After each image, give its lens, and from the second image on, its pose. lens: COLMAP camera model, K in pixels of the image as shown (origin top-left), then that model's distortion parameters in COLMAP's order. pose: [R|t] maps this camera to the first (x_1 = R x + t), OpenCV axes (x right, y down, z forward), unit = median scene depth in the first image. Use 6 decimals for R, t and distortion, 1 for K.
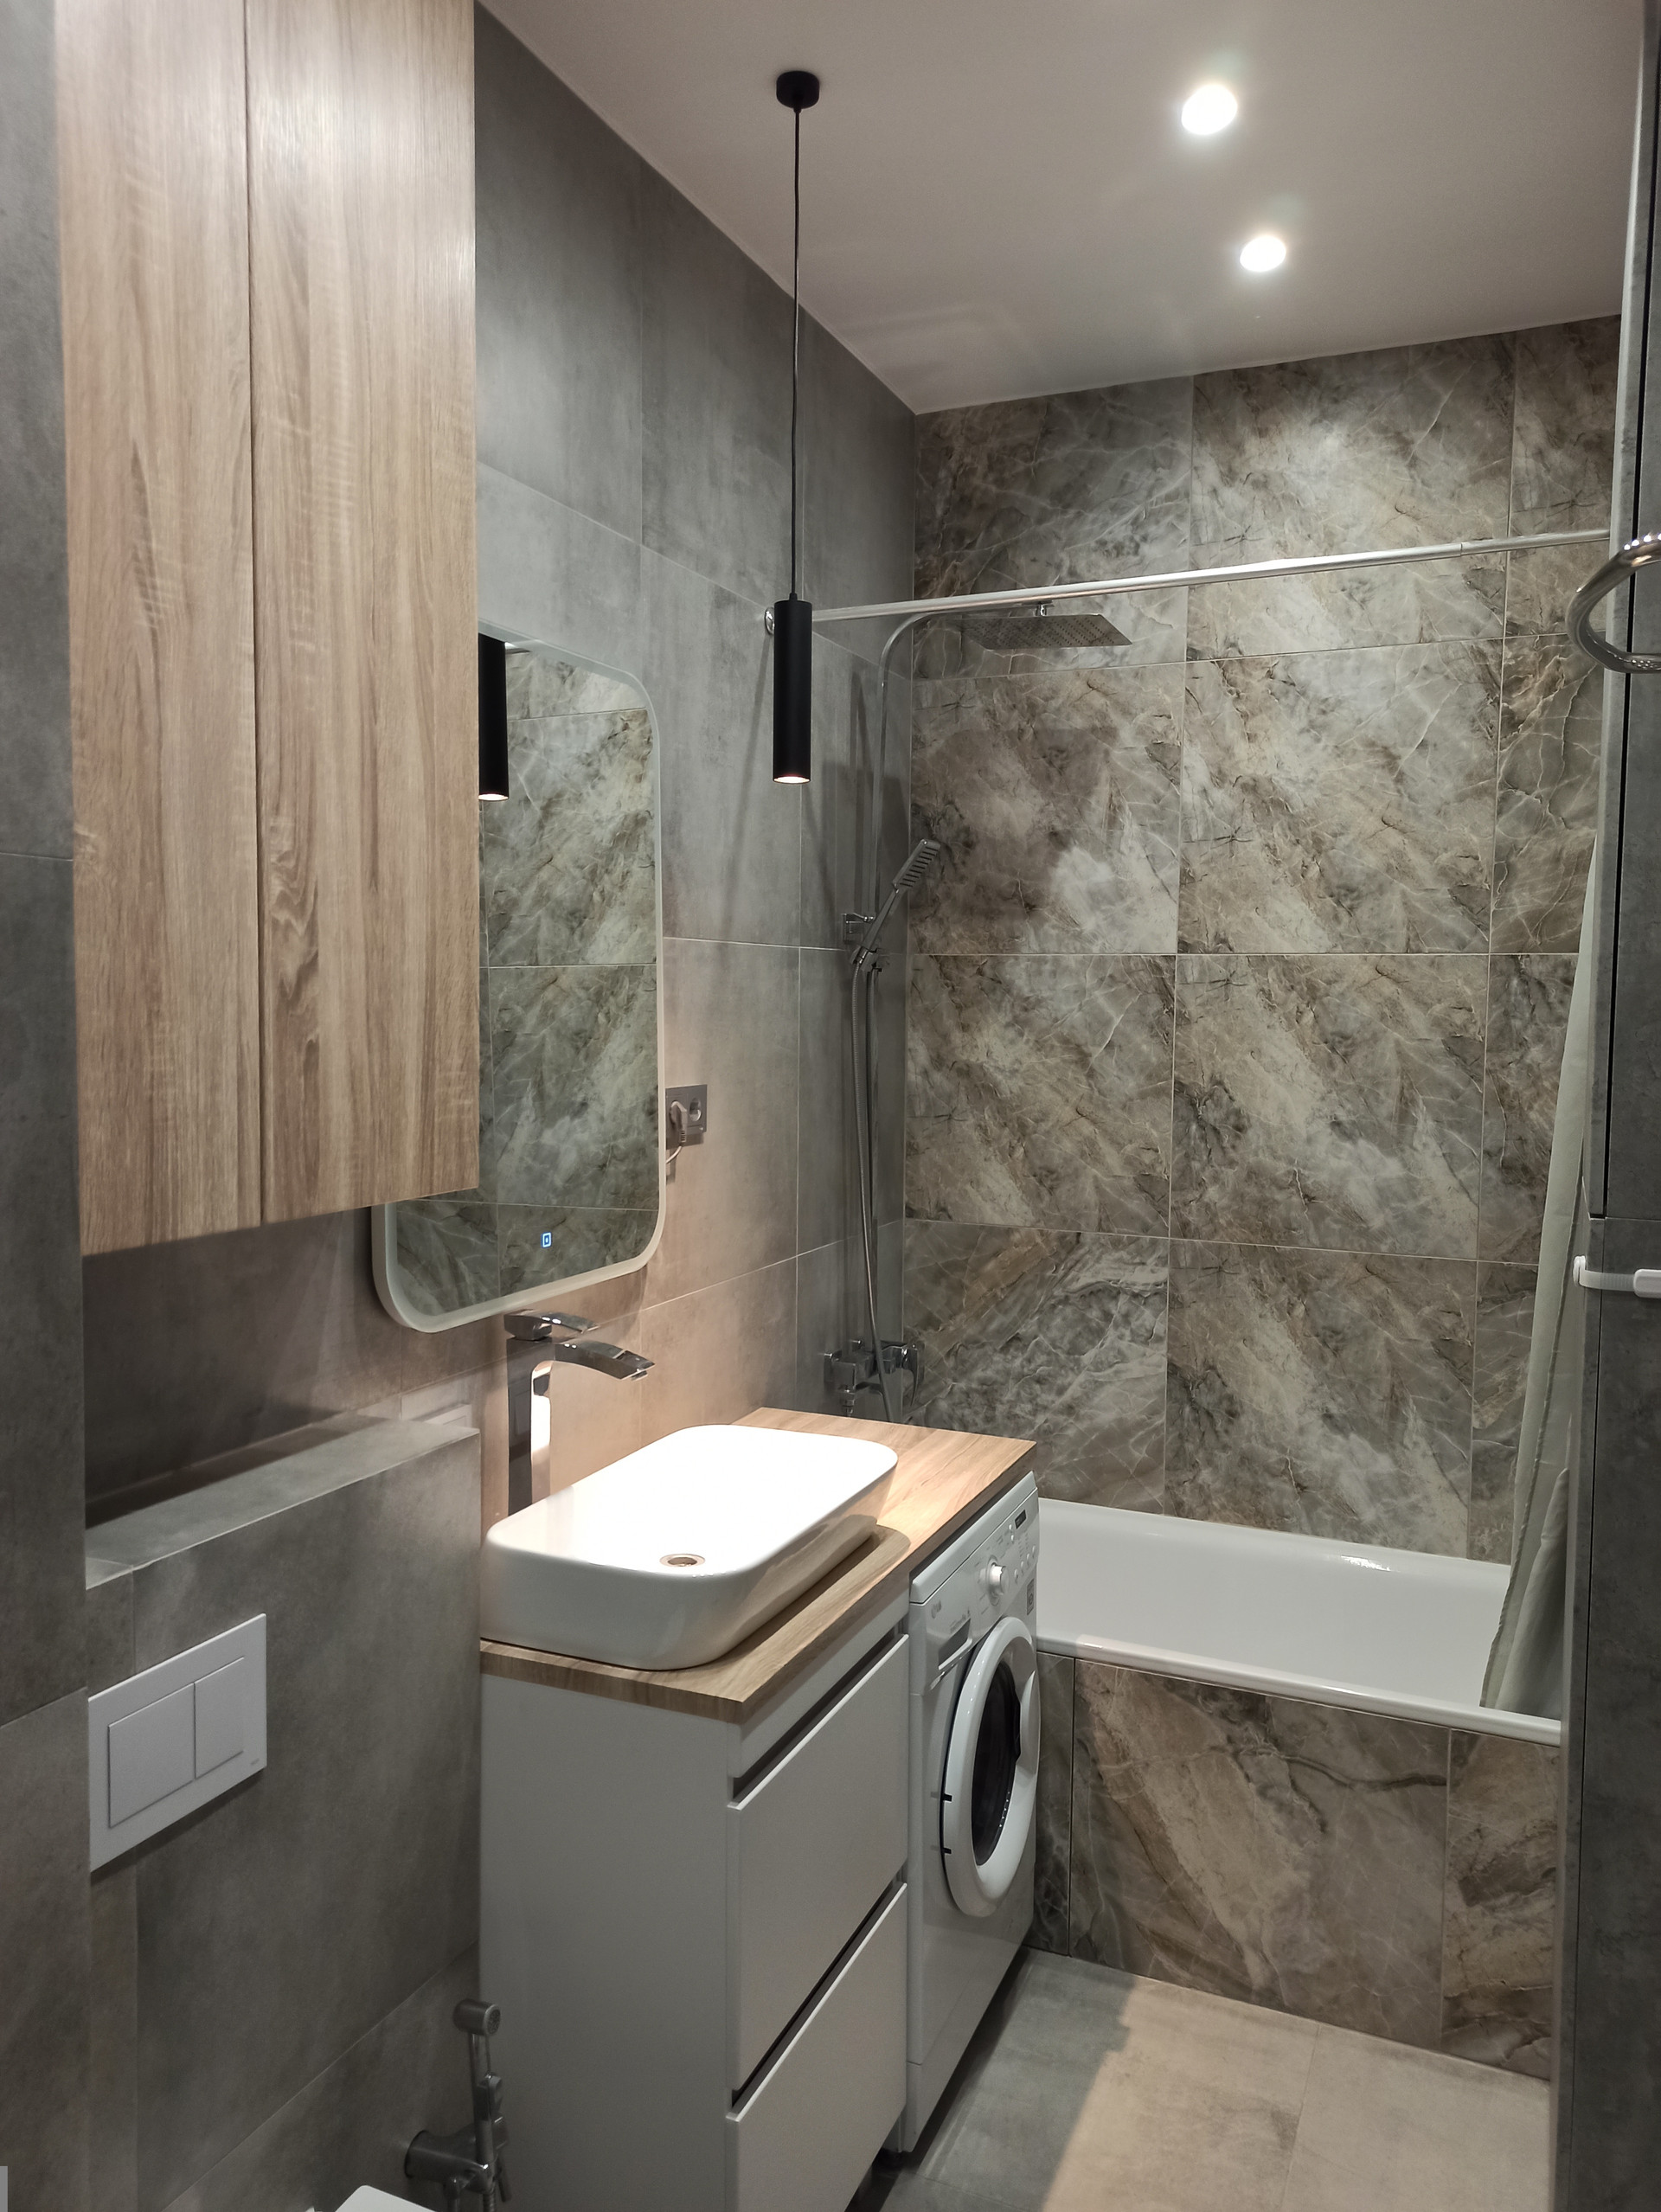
lens RADIAL K [[1612.3, 0, 830.7], [0, 1612.3, 1106.1], [0, 0, 1]] dist [0.002835, 0.000920]
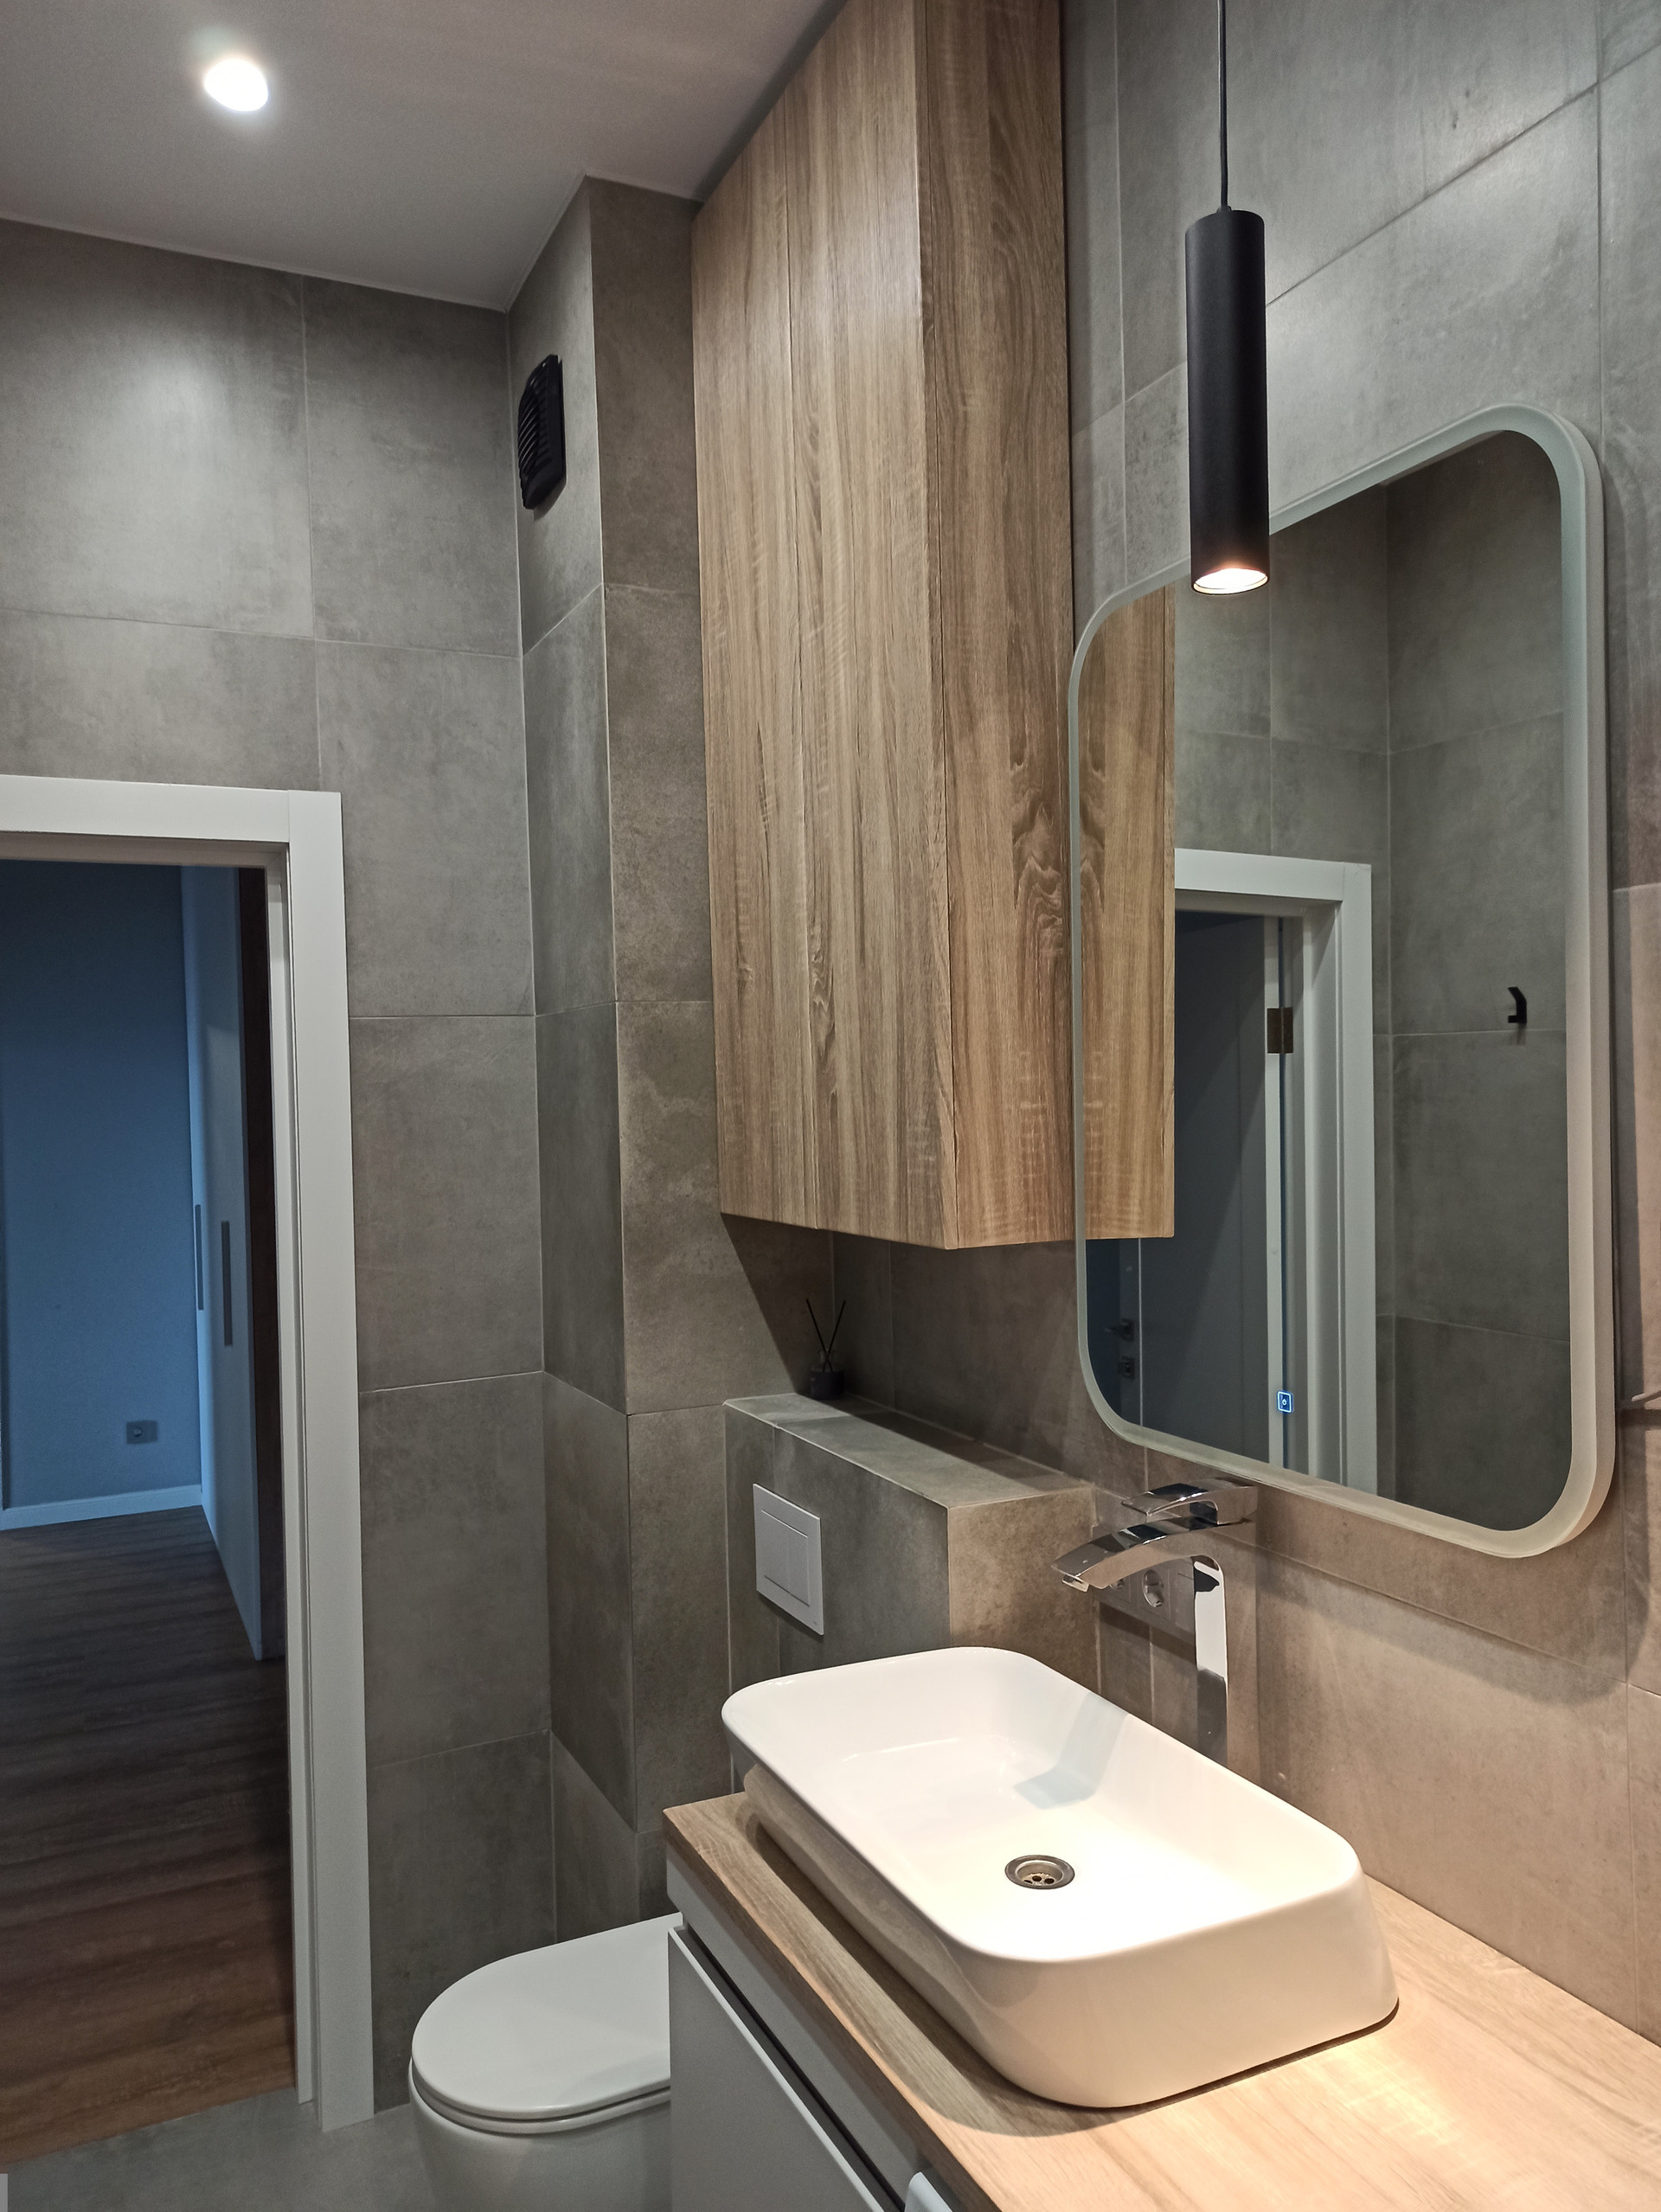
lens RADIAL K [[1612.3, 0, 831.8], [0, 1612.3, 1106.6], [0, 0, 1]] dist [0.002835, 0.000920]
pose [[-0.658417, 0.013150, -0.752538, 0.598496], [-0.036992, 0.998074, 0.049805, -0.087351], [0.751743, 0.060630, -0.656663, 1.721773]]
